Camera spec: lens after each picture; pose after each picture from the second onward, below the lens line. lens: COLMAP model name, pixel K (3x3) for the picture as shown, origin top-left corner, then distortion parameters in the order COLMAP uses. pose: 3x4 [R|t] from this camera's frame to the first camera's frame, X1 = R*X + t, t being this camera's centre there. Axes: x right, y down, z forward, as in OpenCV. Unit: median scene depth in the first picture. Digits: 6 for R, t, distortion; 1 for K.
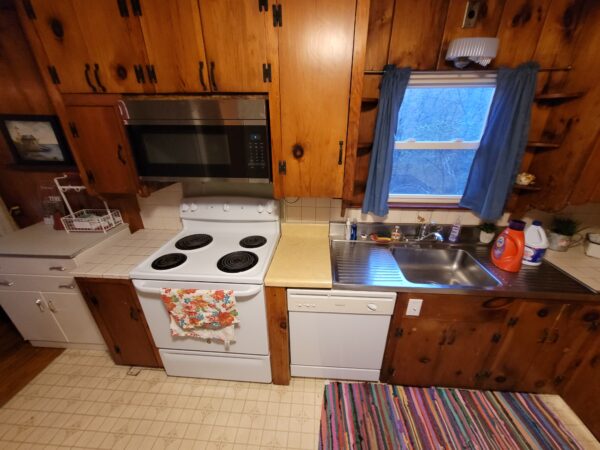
lens RADIAL K [[232.8, 0, 299.3], [0, 232.8, 224.7], [0, 0, 1]] dist [0.000669, 0.000195]
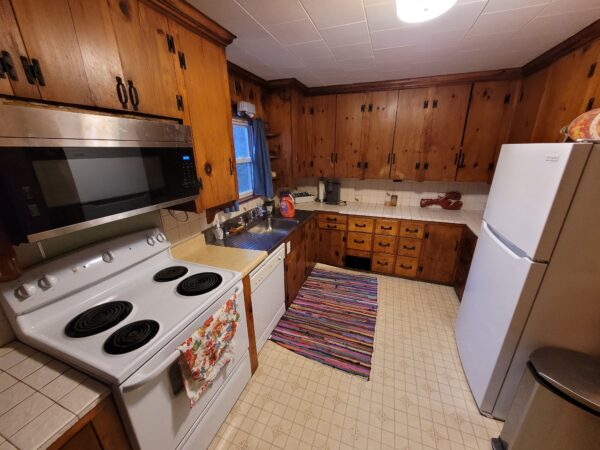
lens RADIAL K [[232.8, 0, 301.5], [0, 232.8, 224.9], [0, 0, 1]] dist [0.000669, 0.000195]
pose [[0.277211, -0.301393, 0.912314, -1.023445], [0.390497, 0.902909, 0.179631, -0.077008], [-0.877876, 0.306460, 0.367989, 0.212240]]
